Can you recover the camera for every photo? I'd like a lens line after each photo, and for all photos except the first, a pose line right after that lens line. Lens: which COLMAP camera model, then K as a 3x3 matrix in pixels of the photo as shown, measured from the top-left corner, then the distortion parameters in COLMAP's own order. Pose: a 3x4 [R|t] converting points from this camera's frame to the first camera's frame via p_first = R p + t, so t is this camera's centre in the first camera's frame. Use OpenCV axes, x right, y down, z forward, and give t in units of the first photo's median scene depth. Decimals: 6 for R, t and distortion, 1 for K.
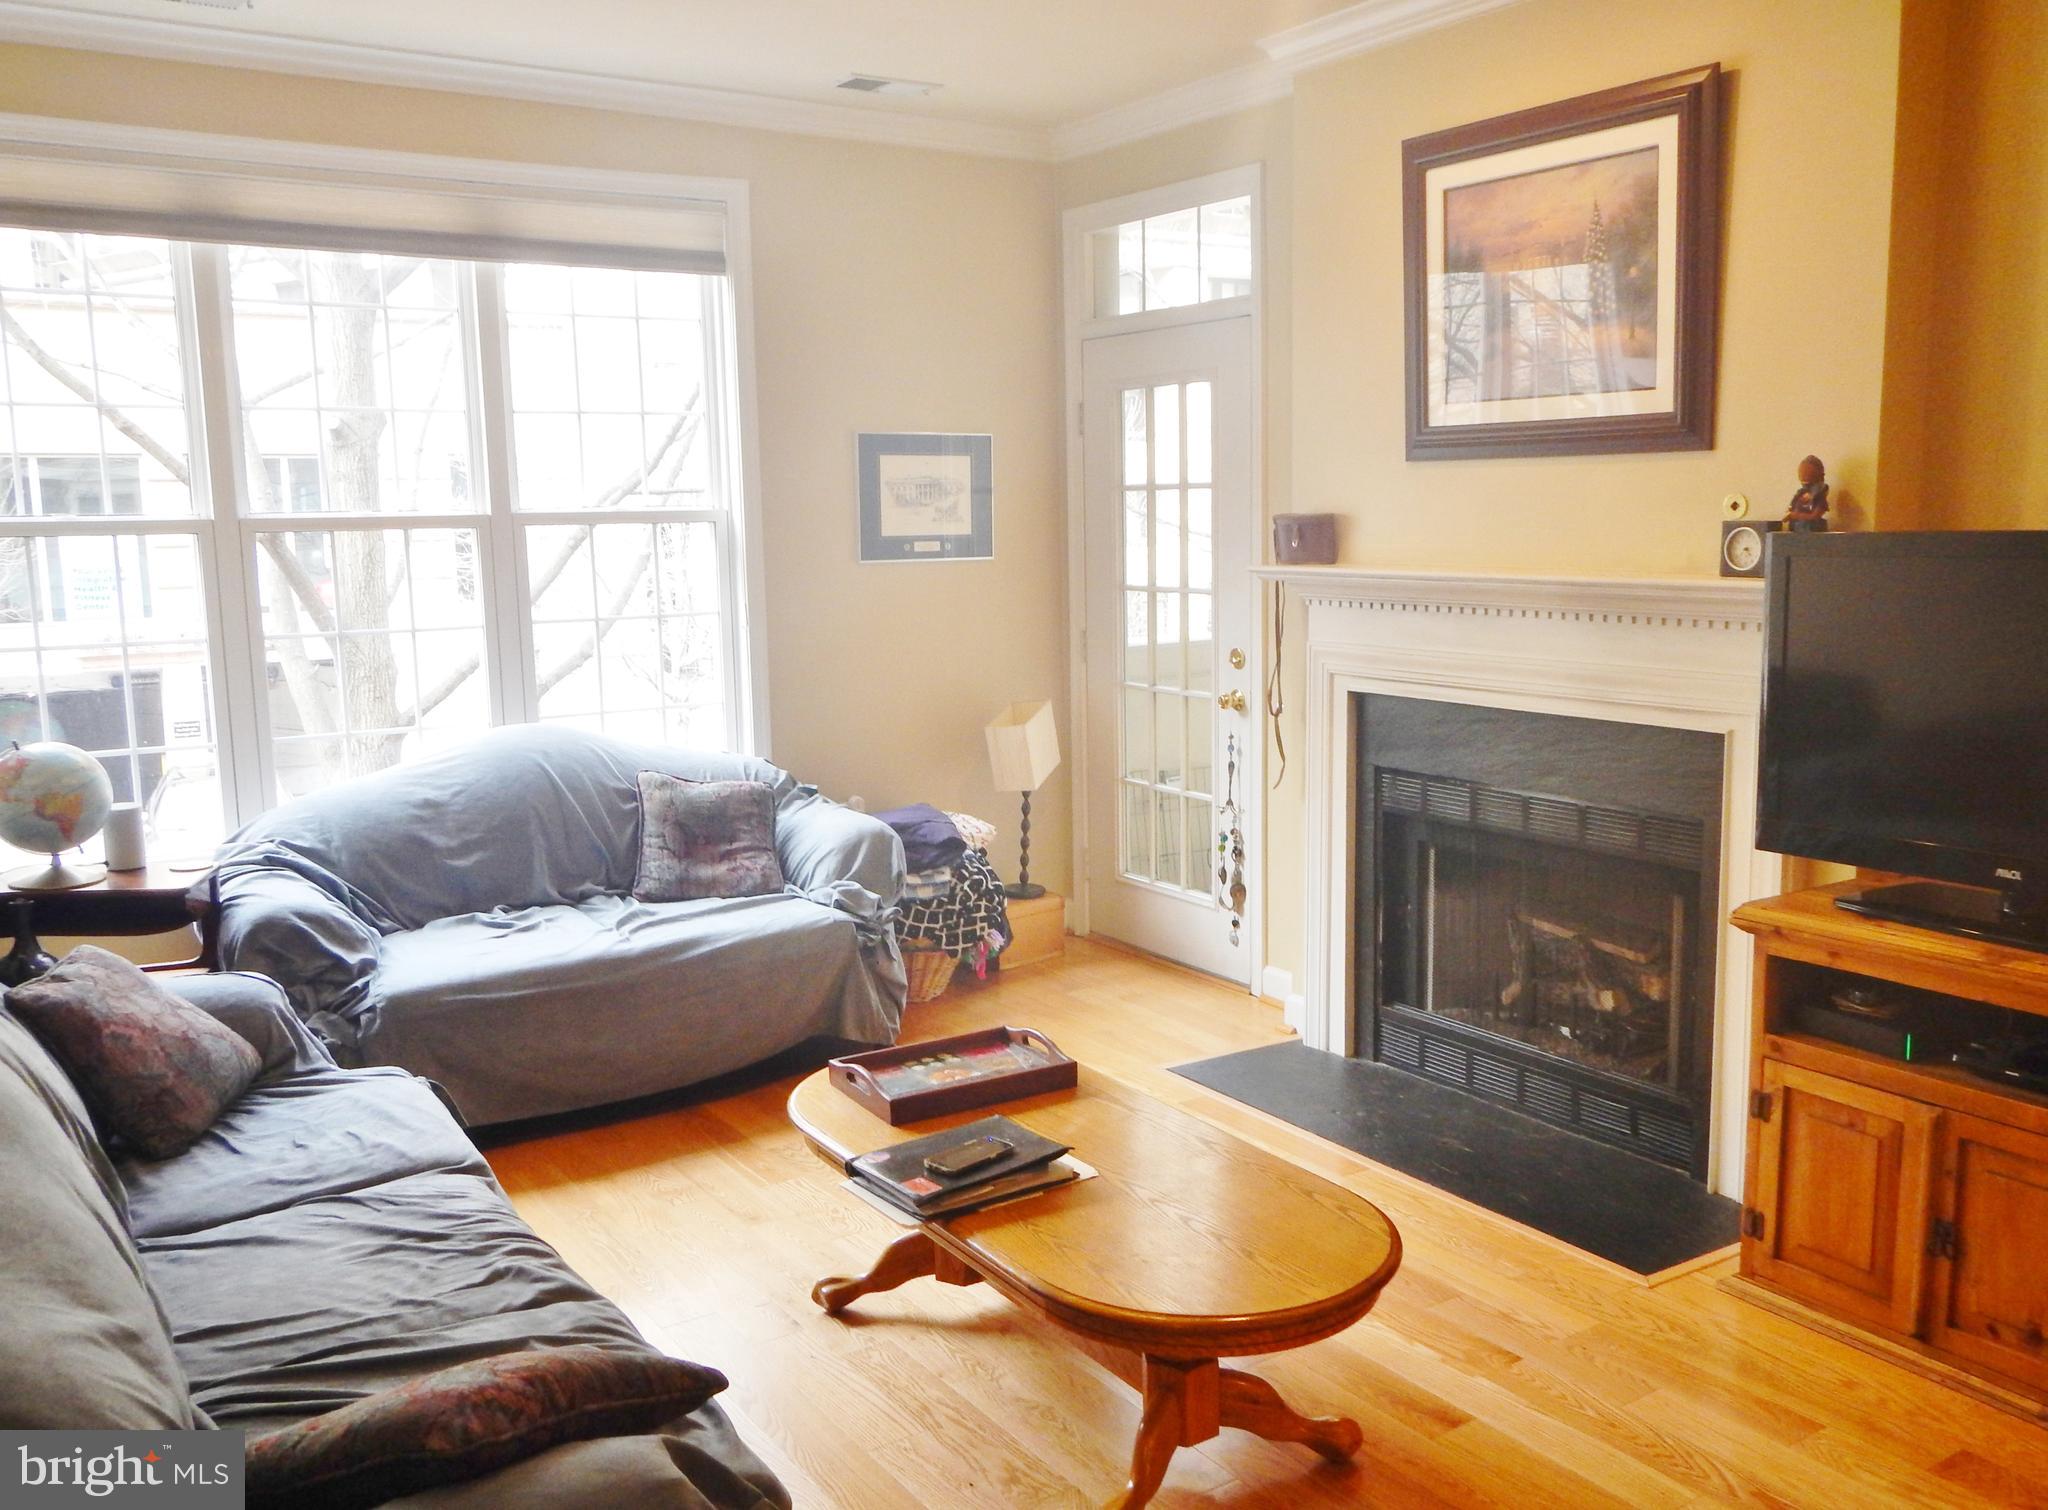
lens RADIAL K [[1742.4, 0, 1022.1], [0, 1742.4, 763.9], [0, 0, 1]] dist [0.016013, -0.003505]
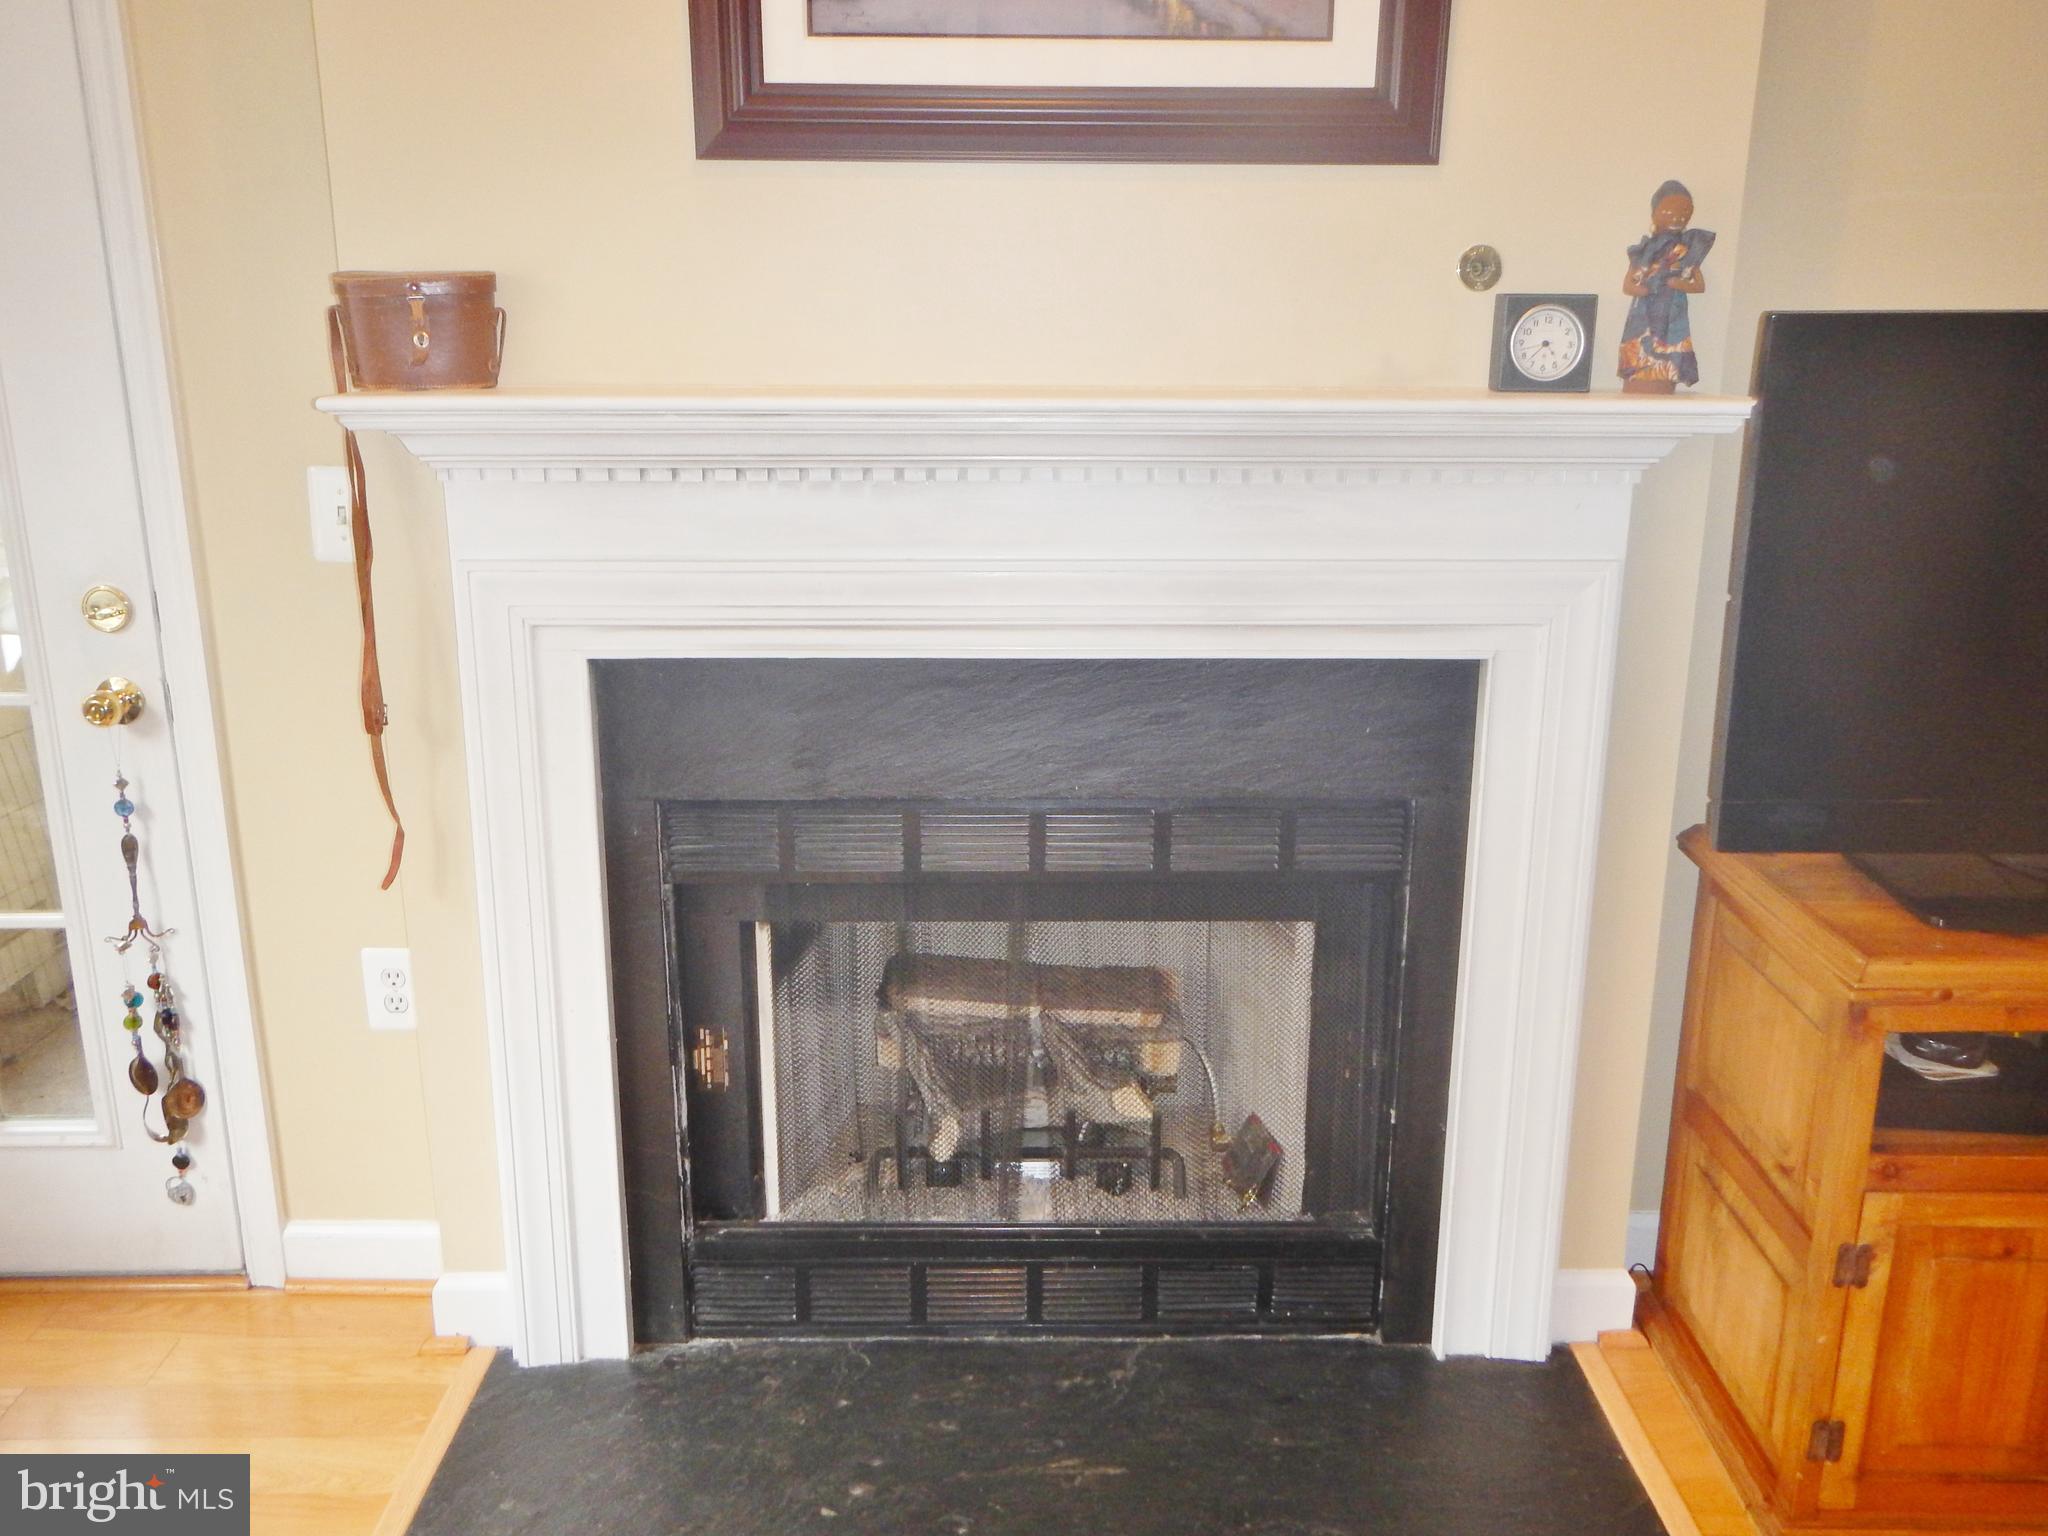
lens RADIAL K [[1708.5, 0, 1029.4], [0, 1708.5, 767.4], [0, 0, 1]] dist [0.021727, 0.001964]
pose [[0.533974, -0.211878, 0.818523, -0.128434], [0.114931, 0.977296, 0.178000, -0.078320], [-0.837653, -0.000974, 0.546202, 0.615606]]
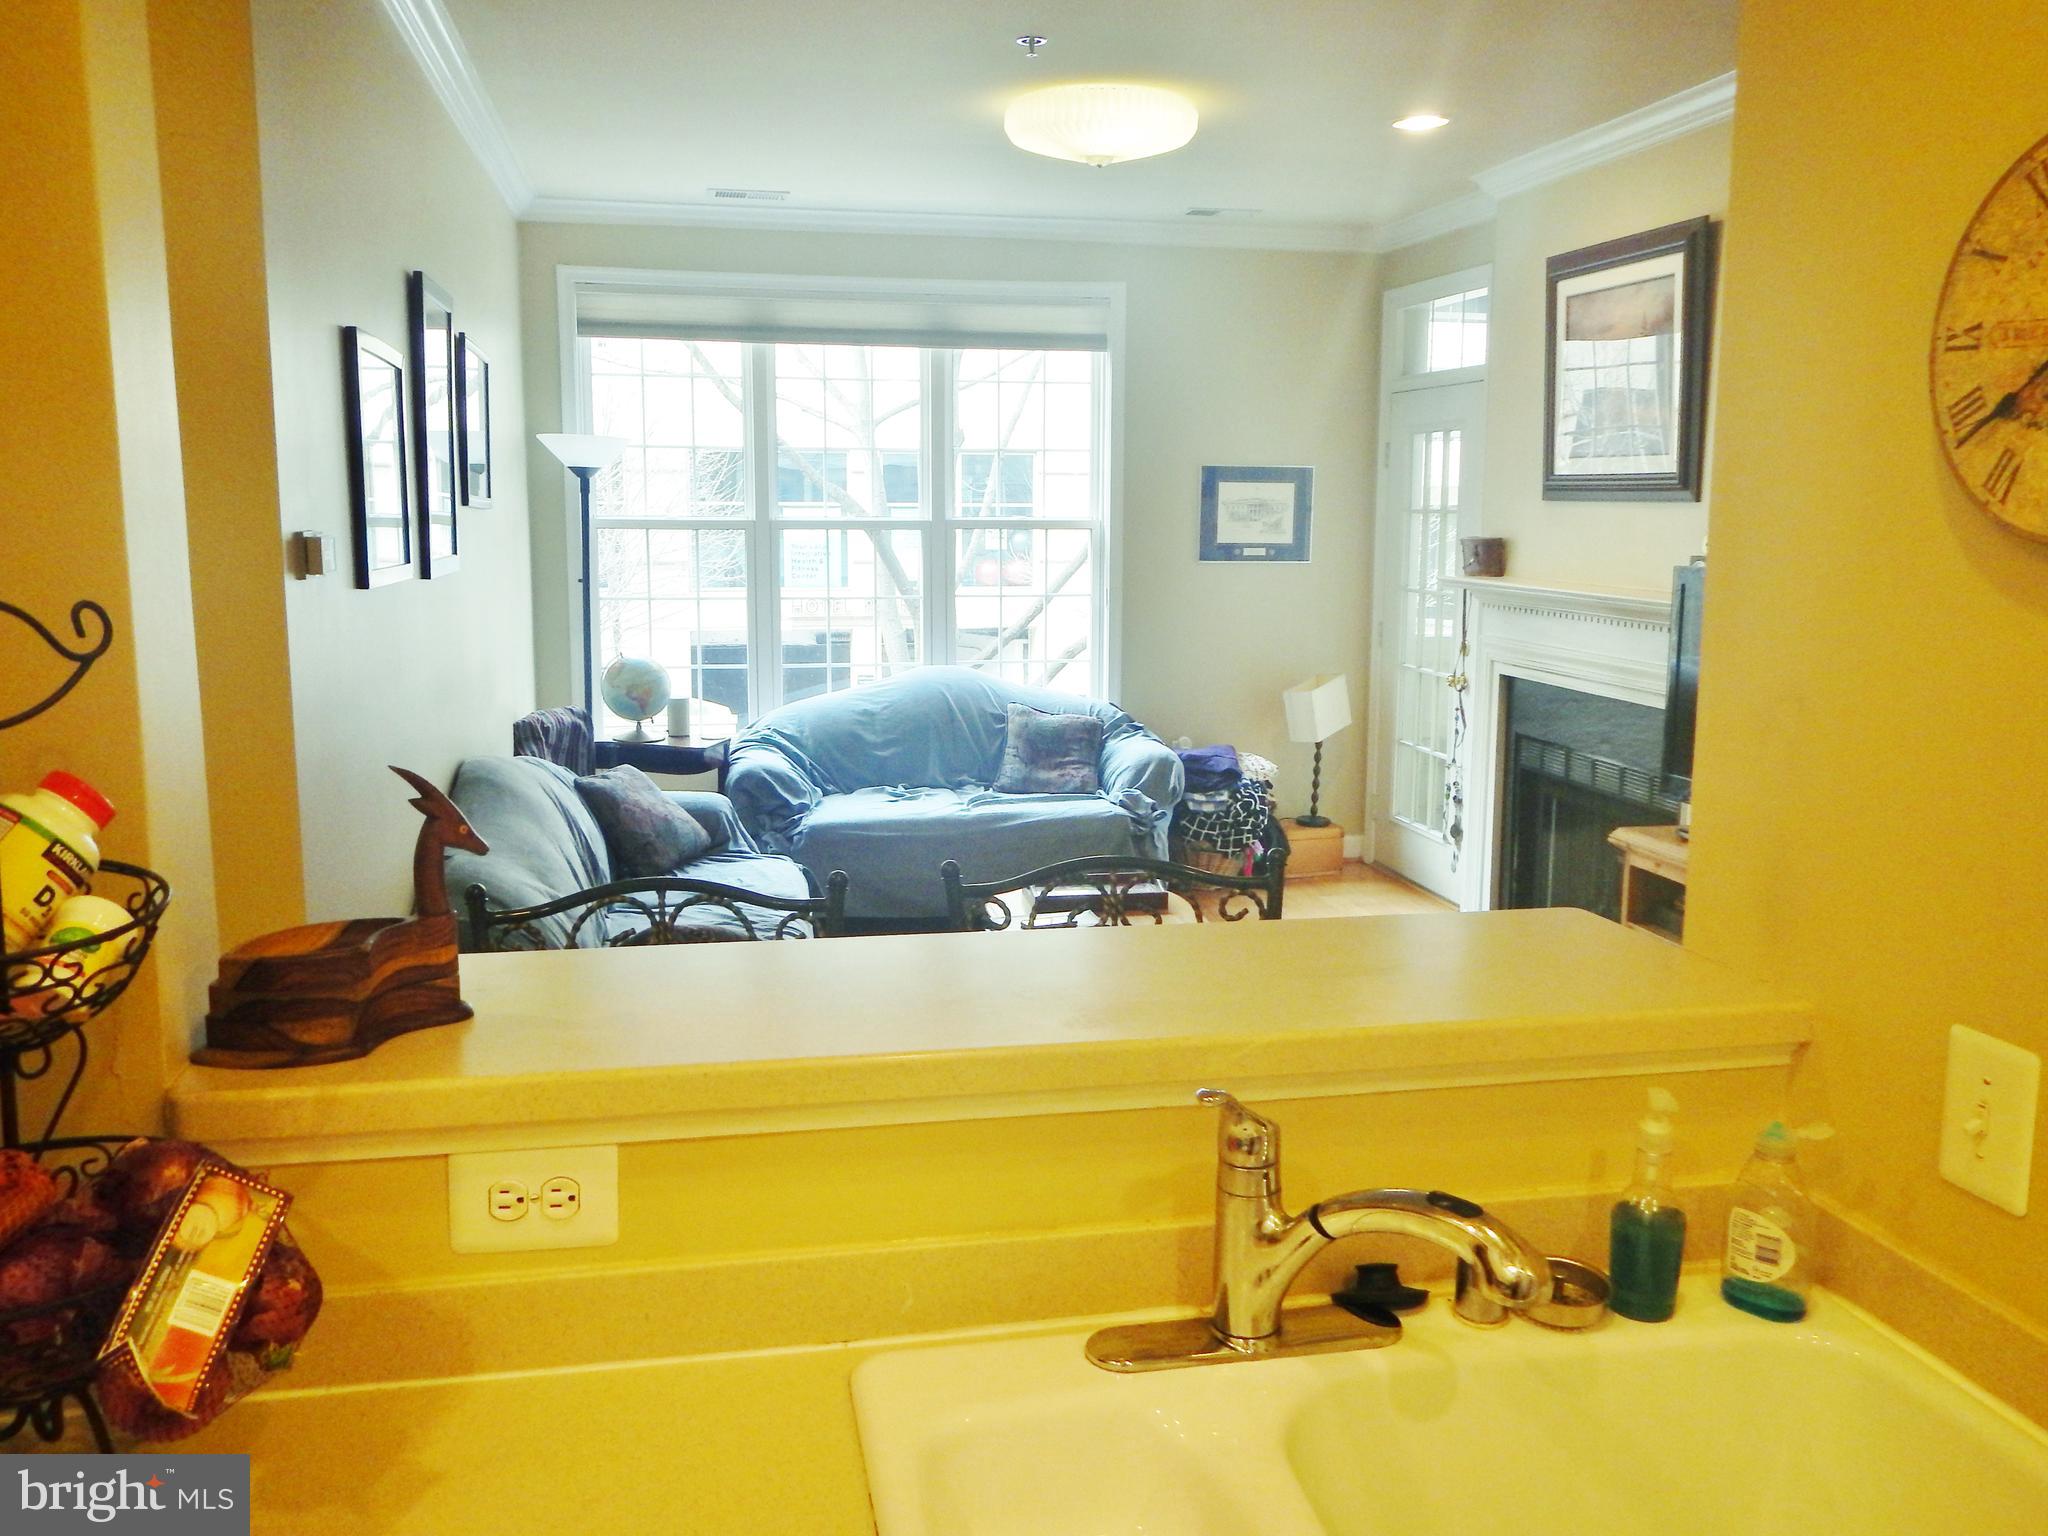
lens RADIAL K [[1708.5, 0, 1024.4], [0, 1708.5, 772.2], [0, 0, 1]] dist [0.021727, 0.001964]
pose [[0.929354, 0.080373, -0.360334, 0.308523], [-0.076188, 0.996759, 0.025828, 0.024365], [0.361242, 0.003450, 0.932466, -0.311288]]
